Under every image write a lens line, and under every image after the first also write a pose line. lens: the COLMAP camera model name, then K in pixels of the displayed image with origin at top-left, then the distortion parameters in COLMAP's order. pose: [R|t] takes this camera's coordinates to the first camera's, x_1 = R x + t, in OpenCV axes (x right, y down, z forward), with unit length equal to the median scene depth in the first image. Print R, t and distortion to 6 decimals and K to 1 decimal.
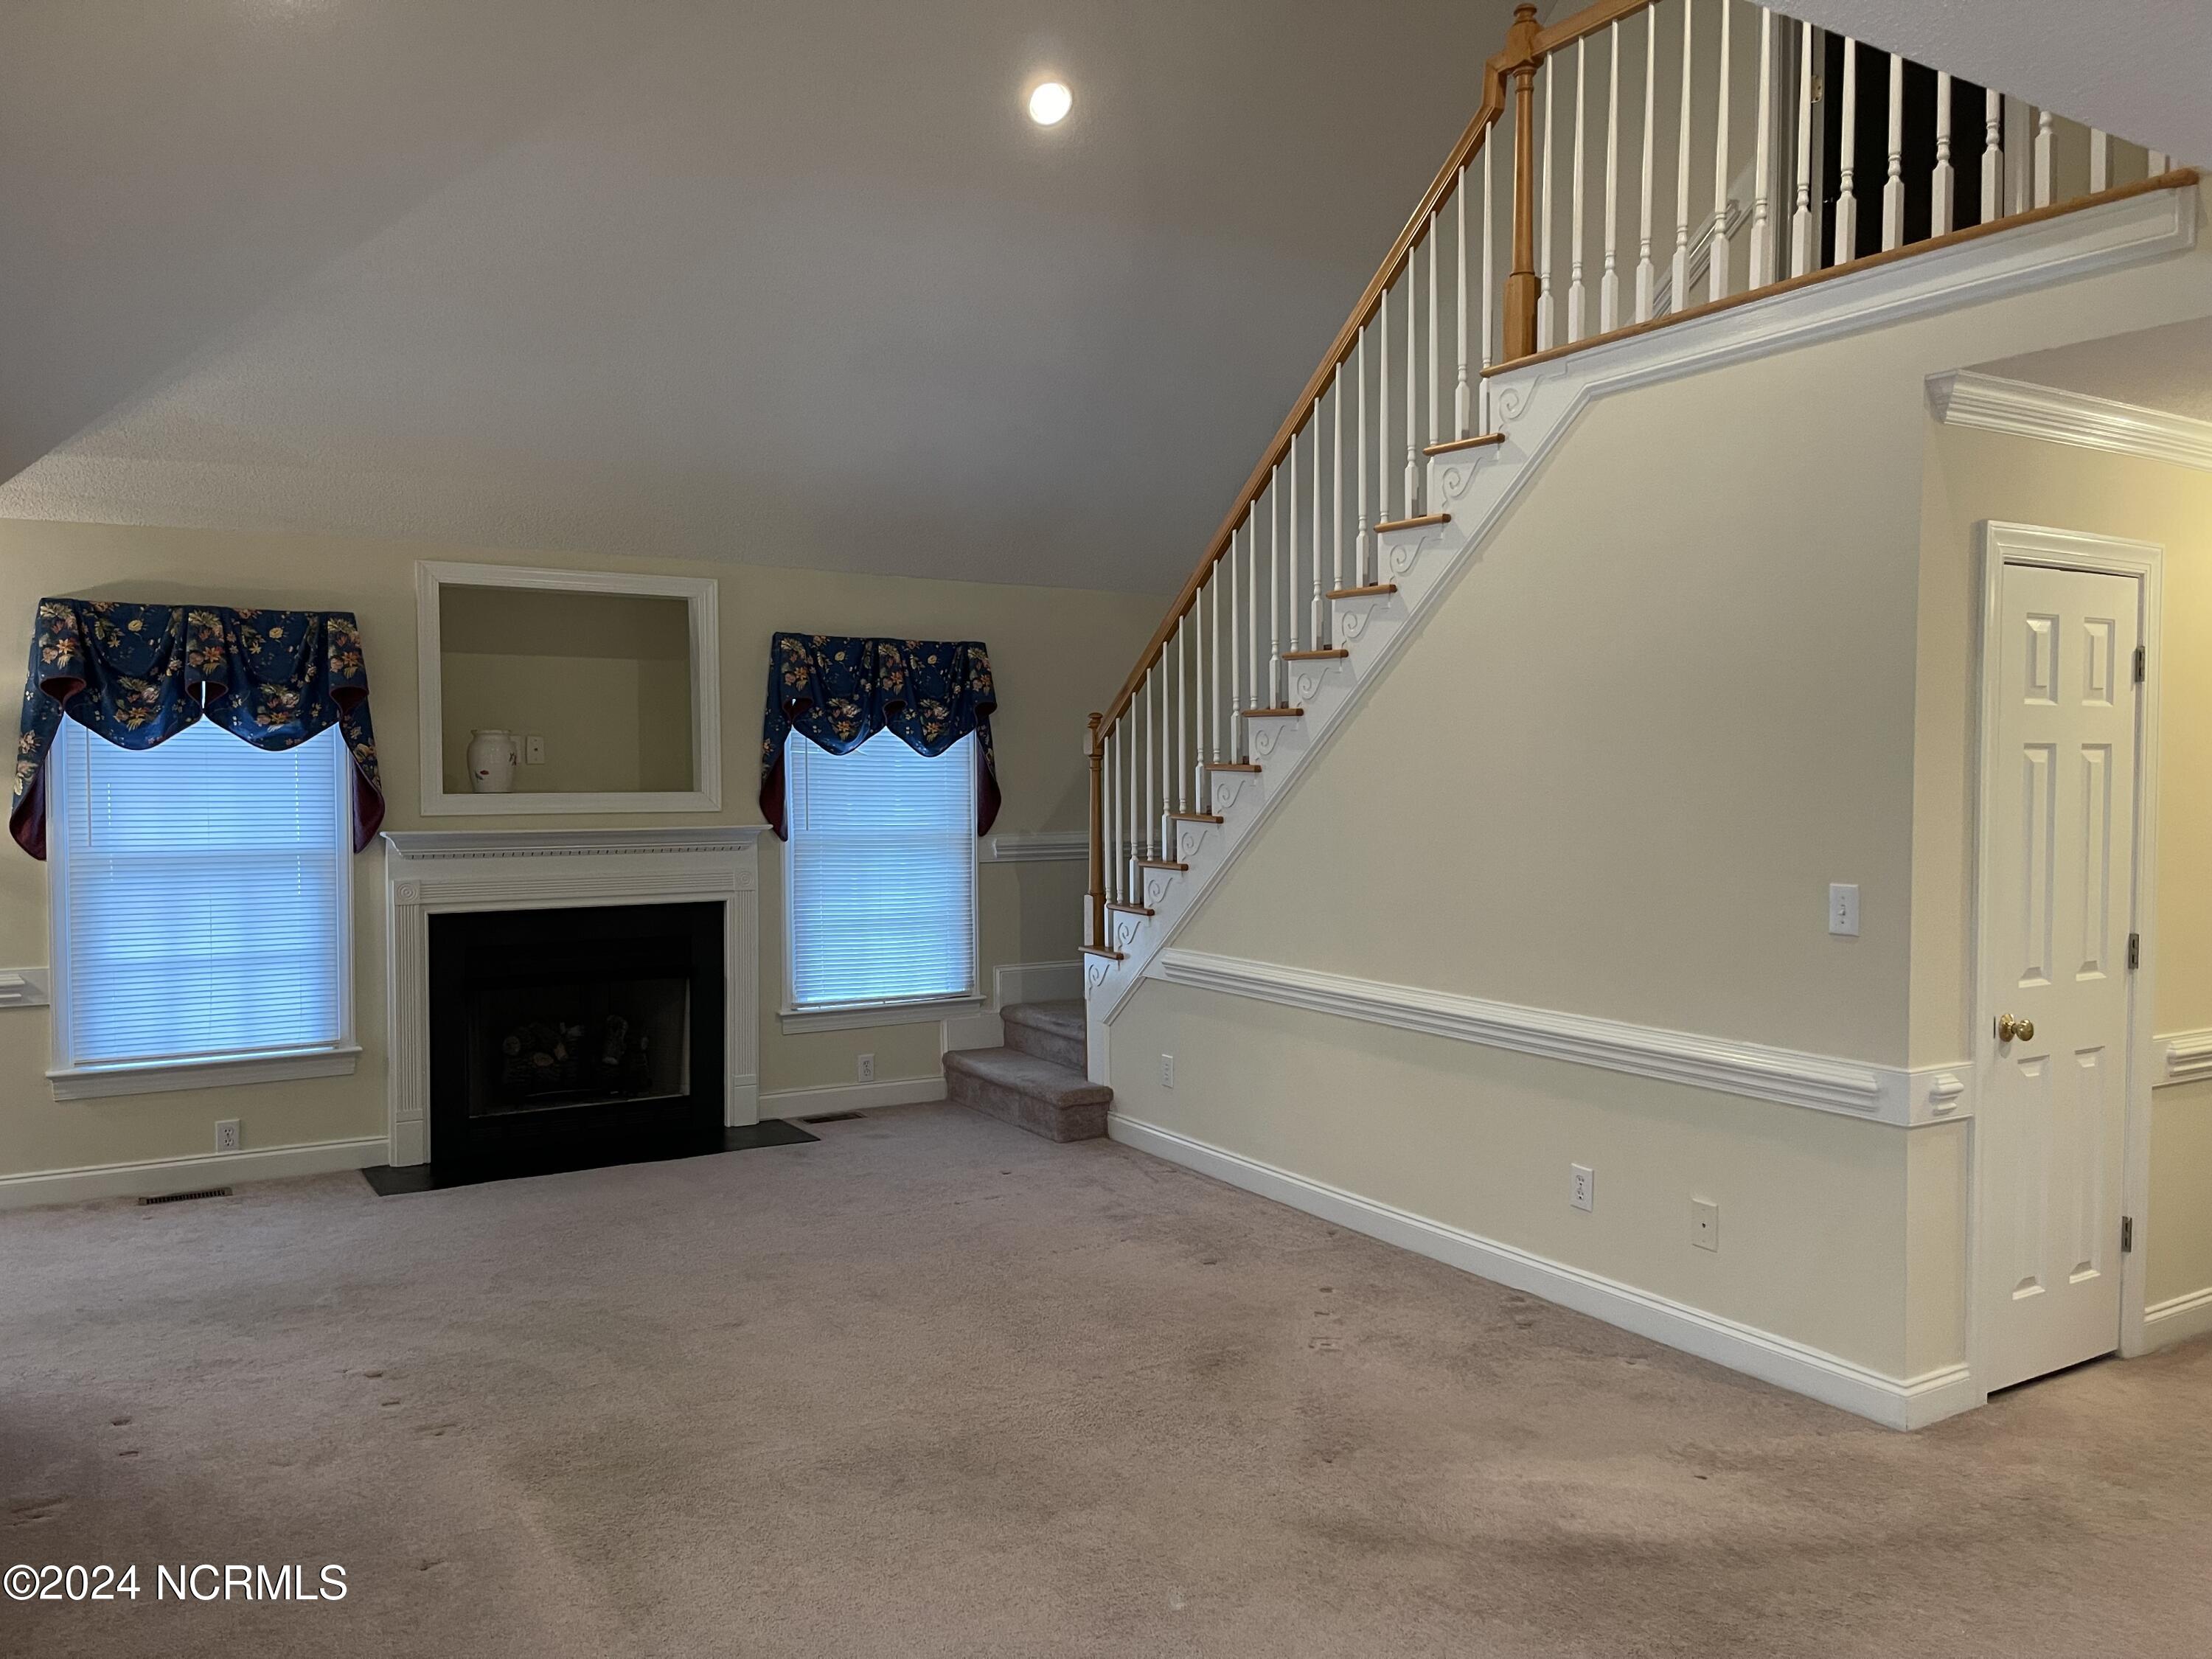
lens RADIAL K [[1680.6, 0, 1111.9], [0, 1680.6, 831.6], [0, 0, 1]] dist [0.061098, -0.059278]
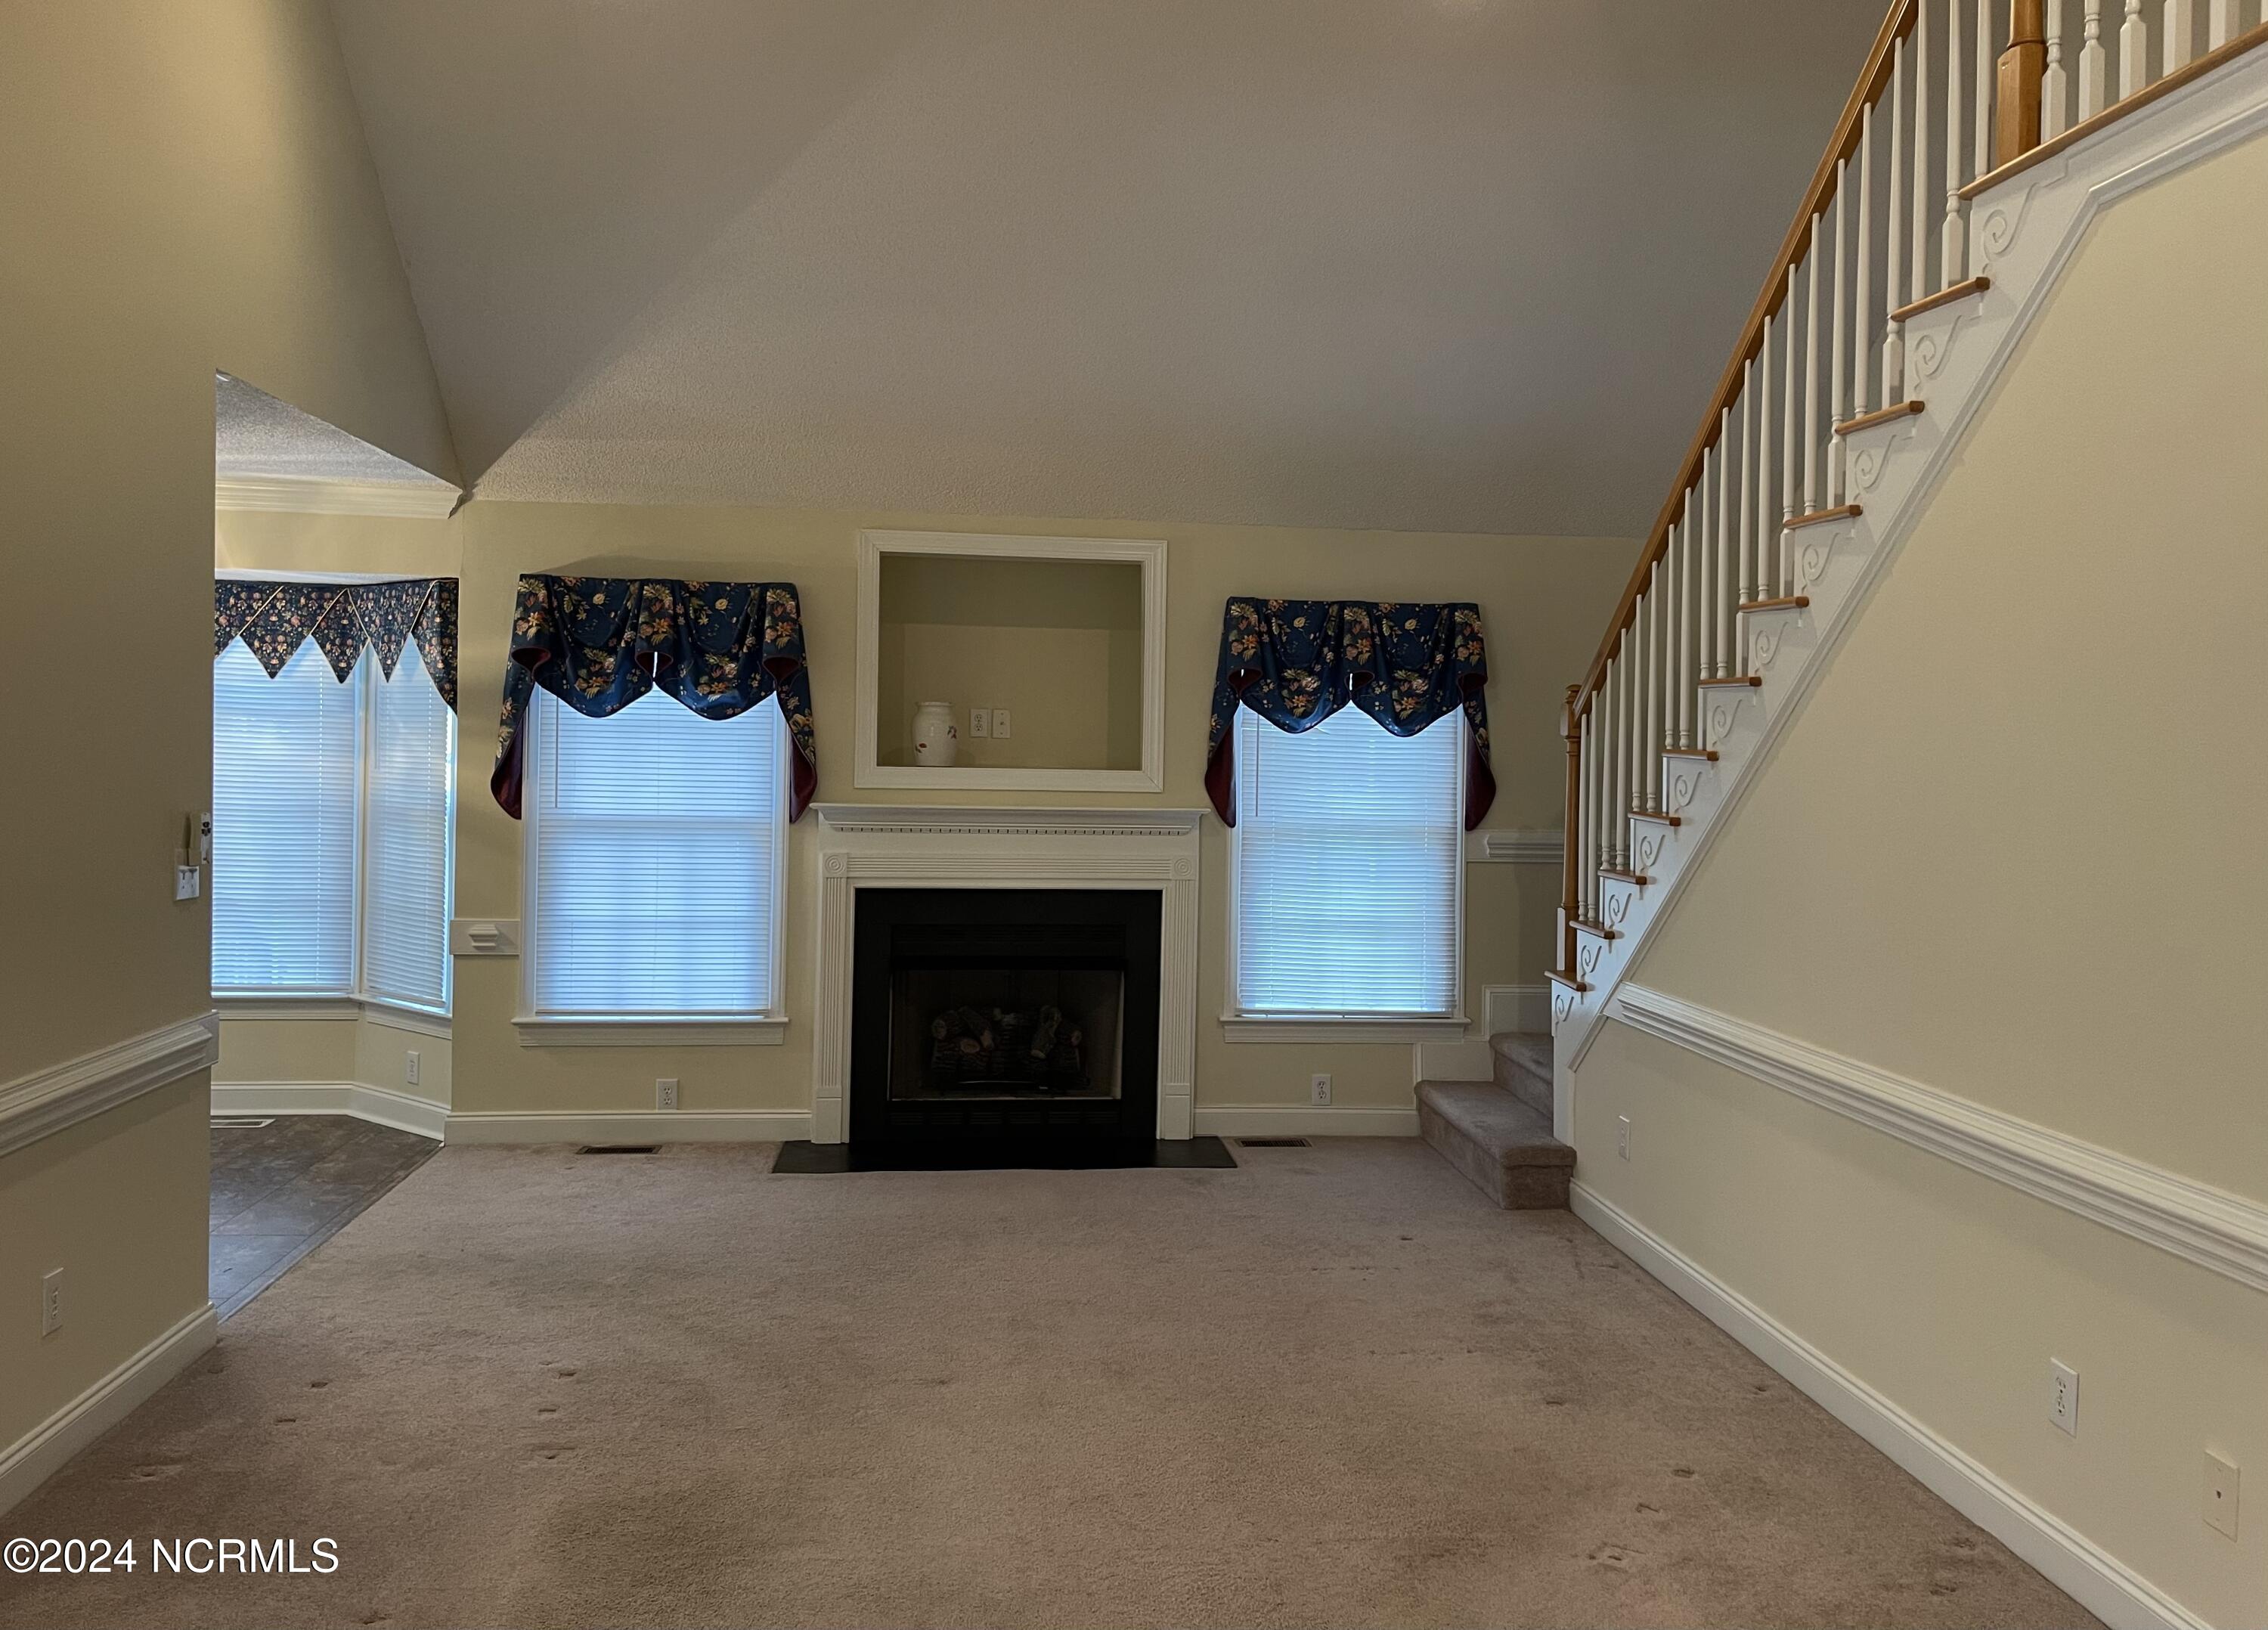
lens RADIAL K [[1726.0, 0, 1150.3], [0, 1726.0, 781.3], [0, 0, 1]] dist [0.054290, -0.046256]
pose [[0.906532, 0.026652, -0.421295, 0.182067], [-0.035338, 0.999293, -0.012821, -0.006808], [0.420655, 0.026510, 0.906833, 0.171727]]
